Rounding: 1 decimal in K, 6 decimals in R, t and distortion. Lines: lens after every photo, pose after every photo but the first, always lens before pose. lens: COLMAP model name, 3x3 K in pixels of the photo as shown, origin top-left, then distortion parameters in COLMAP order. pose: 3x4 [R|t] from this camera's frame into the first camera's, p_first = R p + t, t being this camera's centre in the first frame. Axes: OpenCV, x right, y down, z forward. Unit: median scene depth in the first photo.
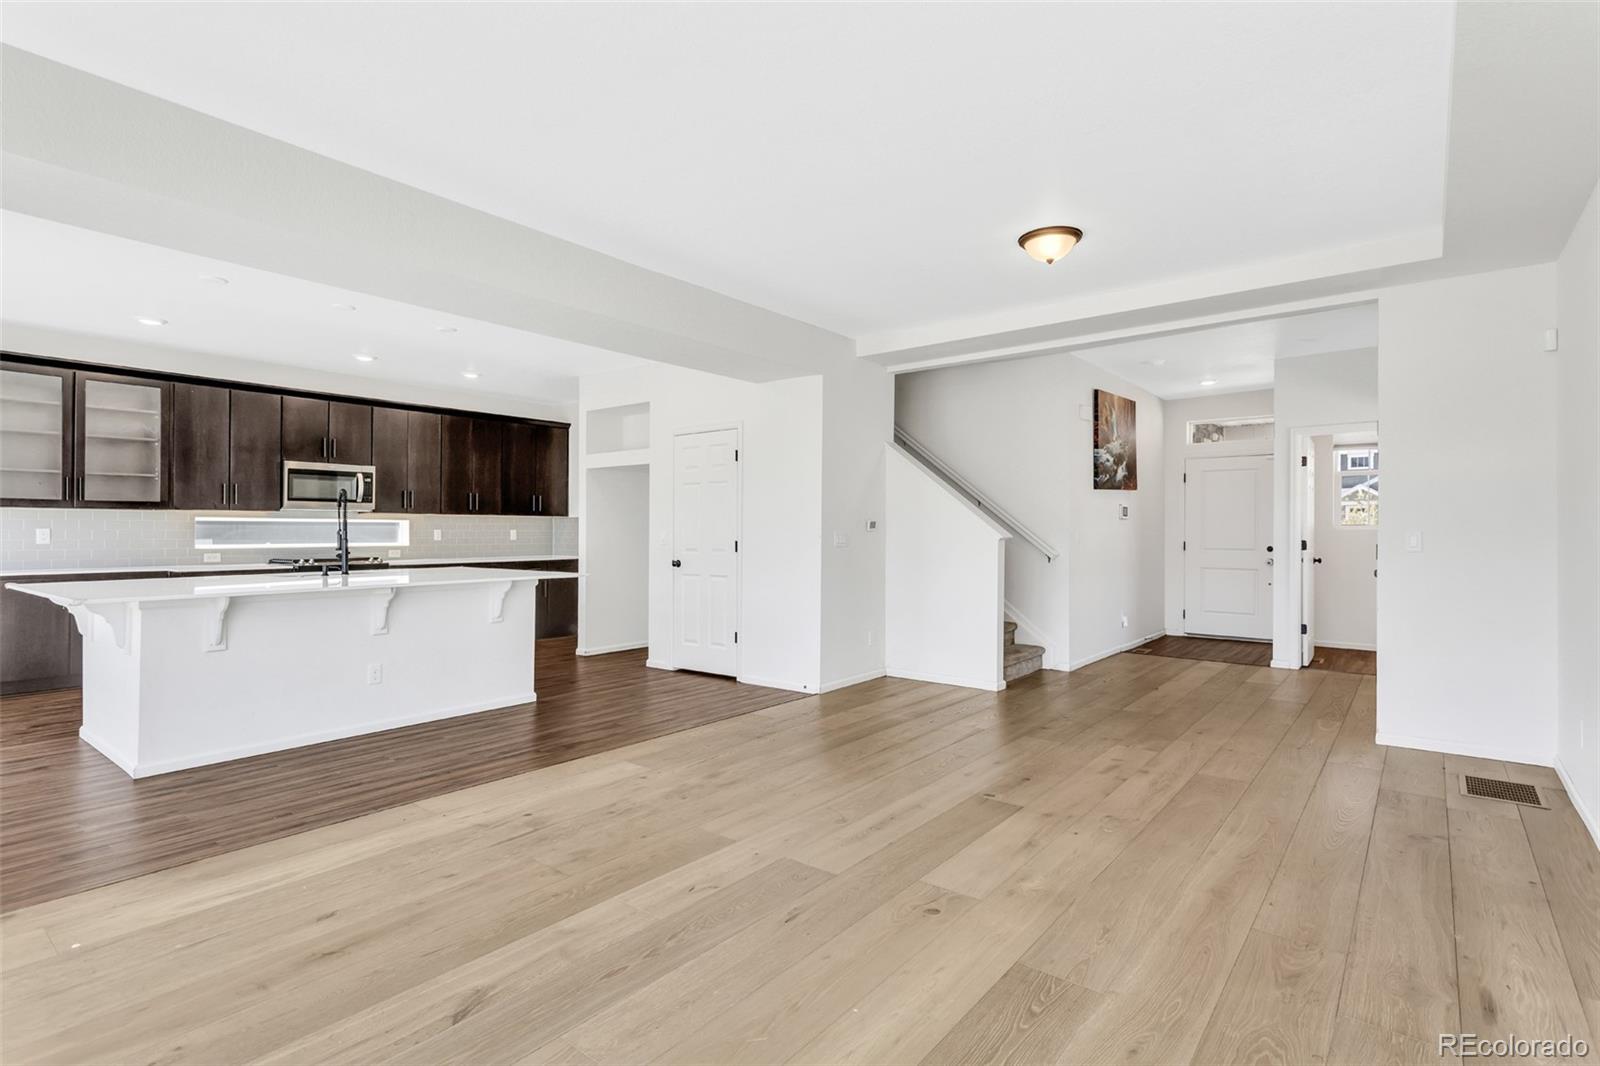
lens RADIAL K [[791.3, 0, 810.3], [0, 791.3, 532.4], [0, 0, 1]] dist [0.001482, 0.000716]
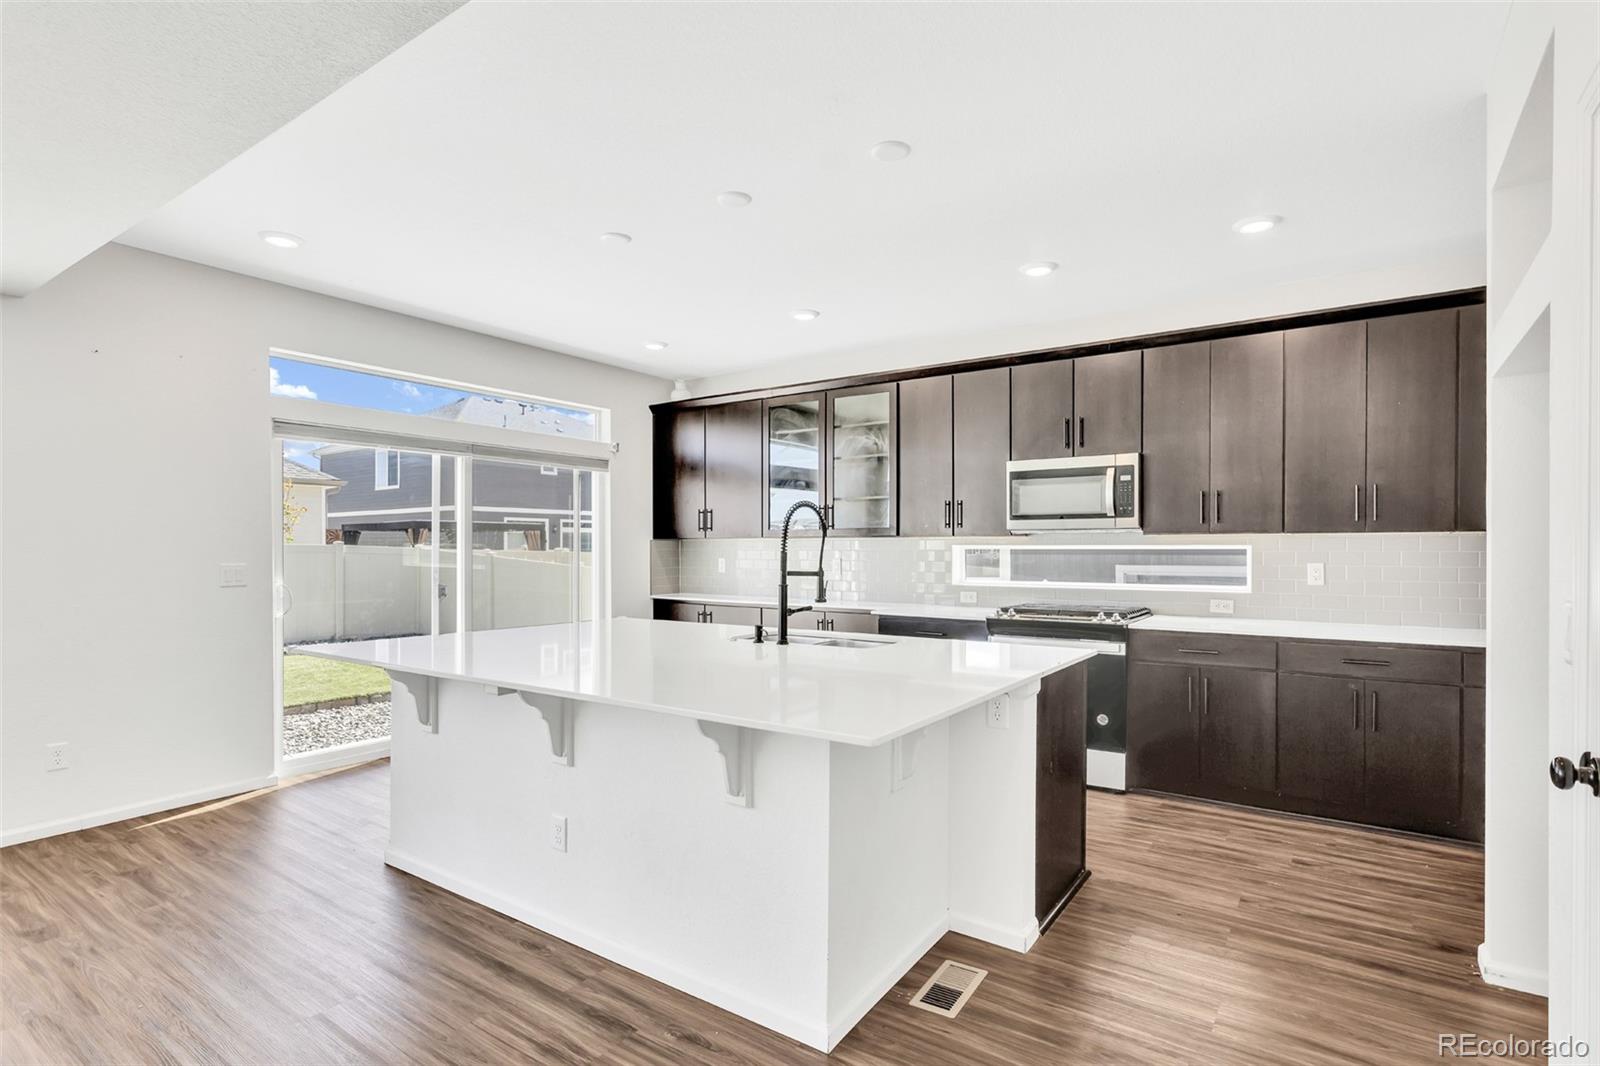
lens RADIAL K [[806.4, 0, 800.0], [0, 806.4, 533.0], [0, 0, 1]] dist [-0.000243, 0.000325]
pose [[0.048818, -0.019634, -0.998615, 0.023172], [-0.001527, 0.999804, -0.019733, -0.015224], [0.998807, 0.002488, 0.048778, 0.815199]]
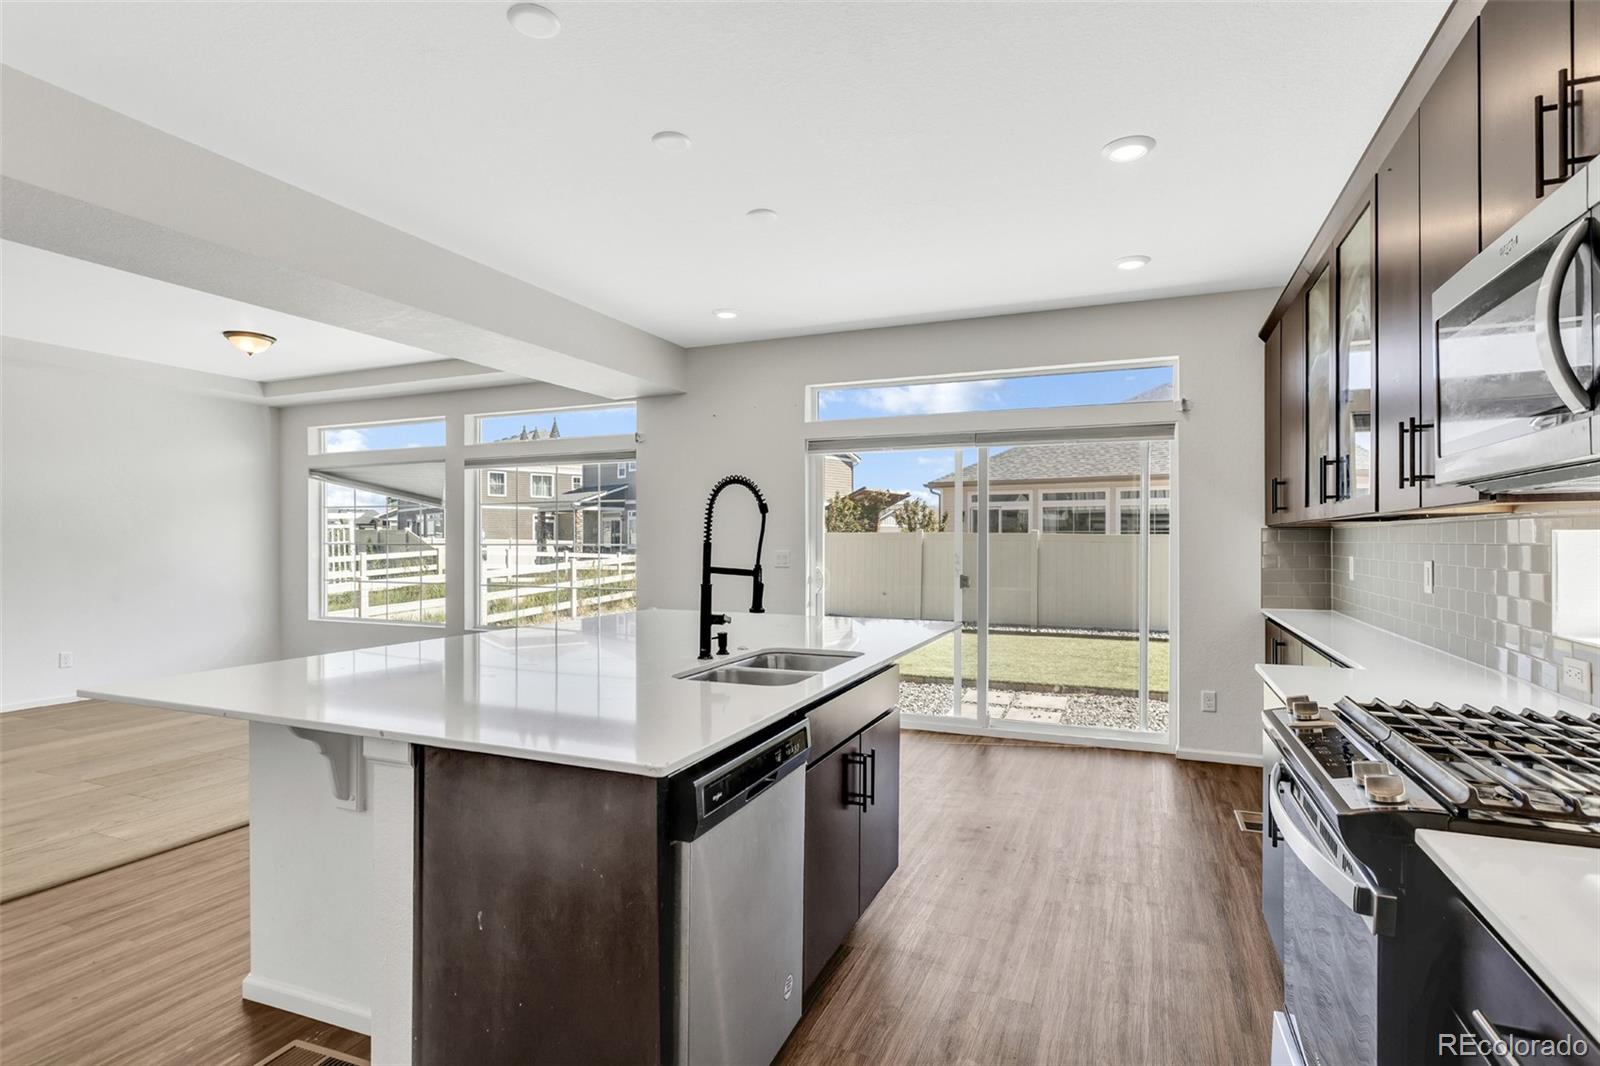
lens RADIAL K [[791.3, 0, 810.3], [0, 791.3, 532.4], [0, 0, 1]] dist [0.001482, 0.000716]
pose [[-0.967910, -0.004966, -0.251250, -0.438783], [-0.002846, 0.999957, -0.008799, -0.015097], [0.251283, -0.007802, -0.967882, 1.226563]]
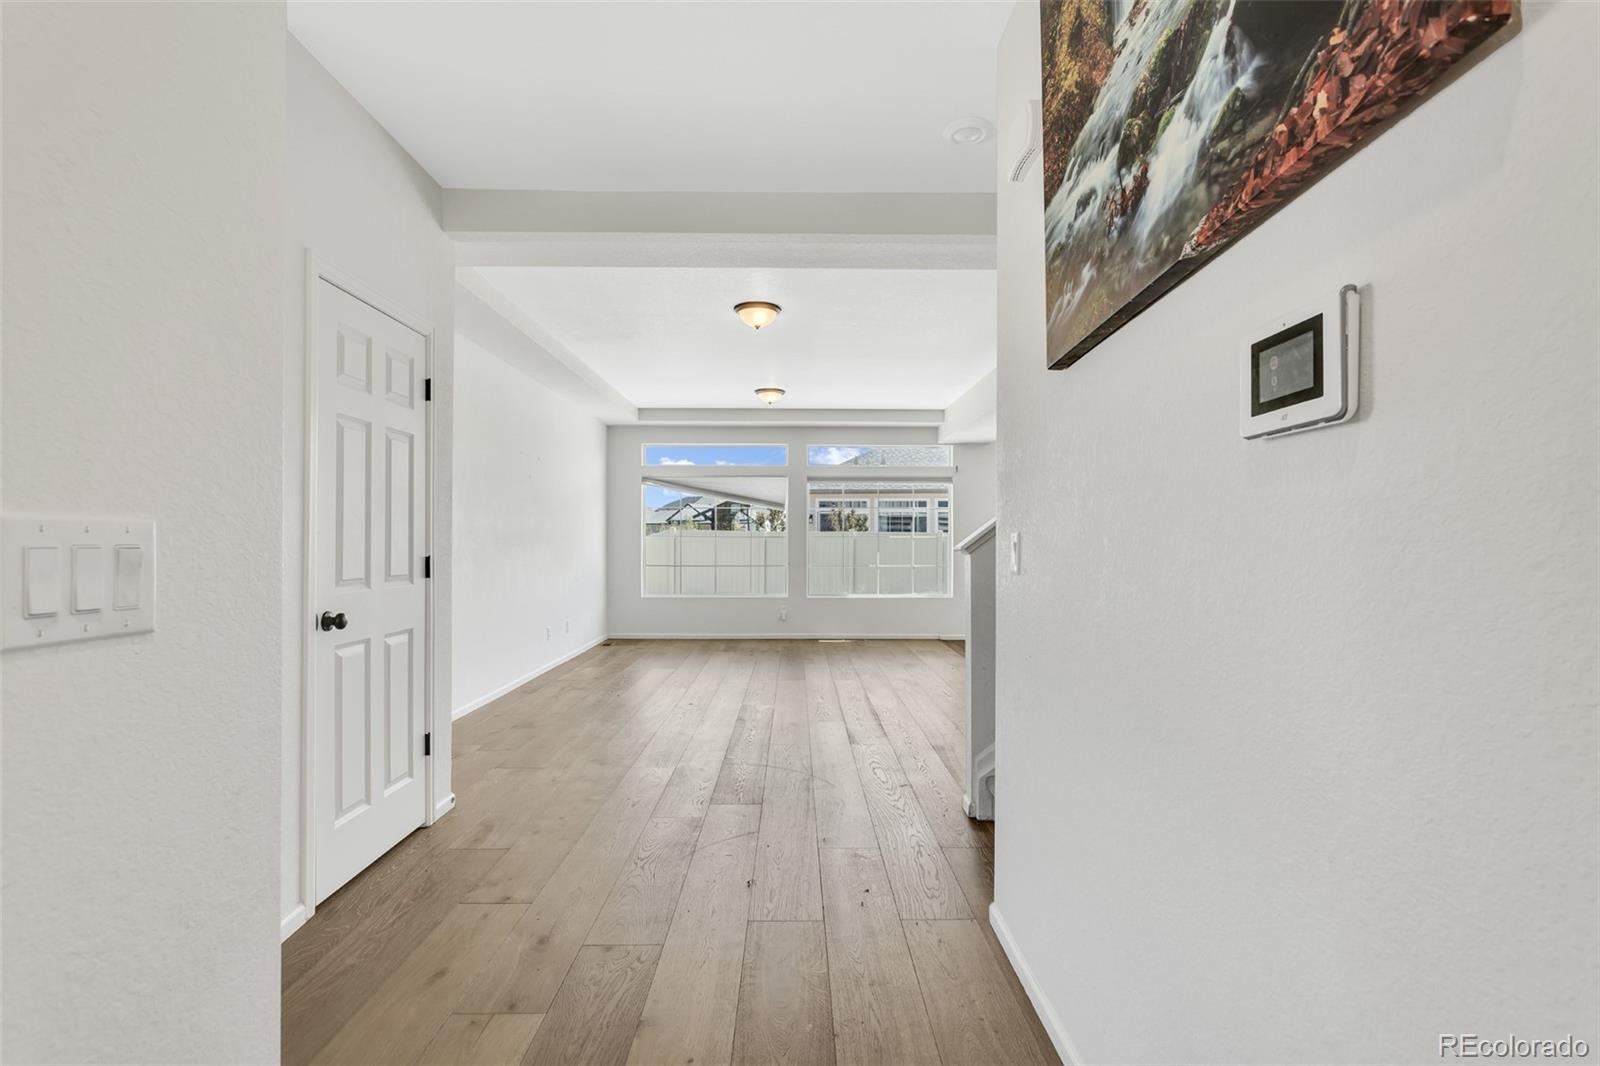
lens RADIAL K [[791.3, 0, 810.3], [0, 791.3, 532.4], [0, 0, 1]] dist [0.001482, 0.000716]
pose [[-0.772978, -0.010341, -0.634348, 0.633016], [-0.003954, 0.999926, -0.011482, 0.000570], [0.634420, -0.006367, -0.772962, 1.237803]]
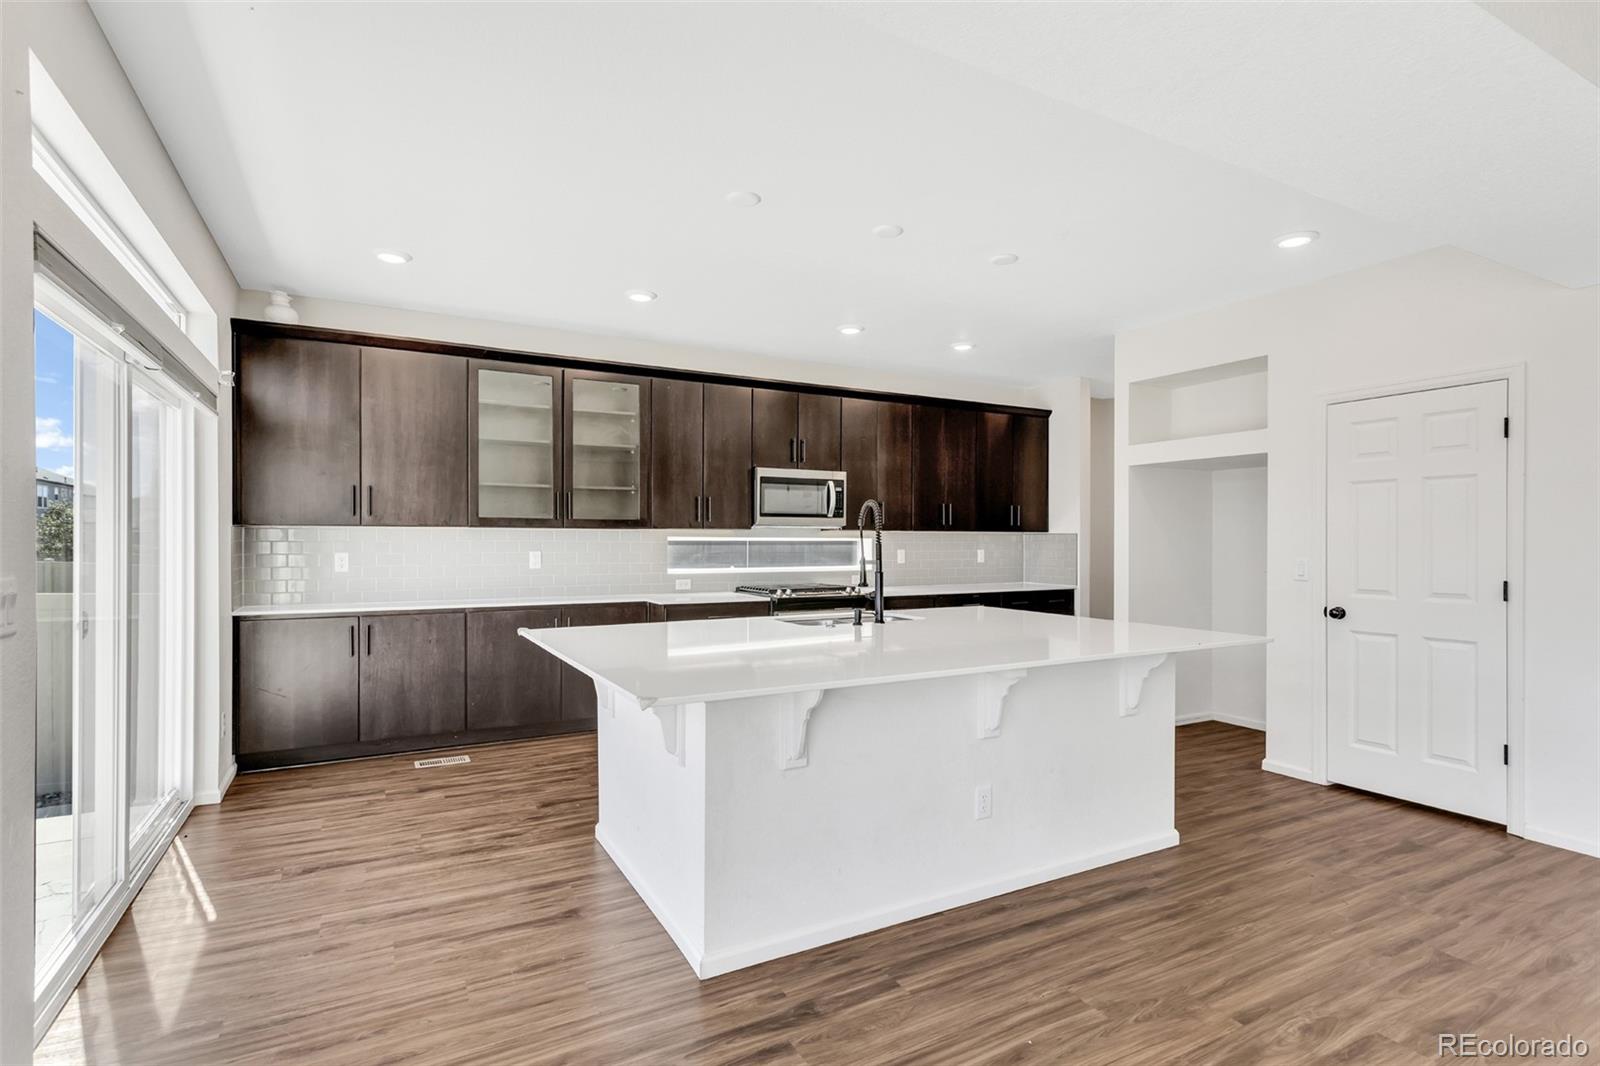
lens RADIAL K [[786.0, 0, 778.8], [0, 786.0, 557.8], [0, 0, 1]] dist [-0.001409, -0.000331]
pose [[0.912369, 0.011545, -0.409206, -0.320979], [-0.002848, 0.999757, 0.021858, -0.015735], [0.409359, -0.018777, 0.912180, 0.277405]]
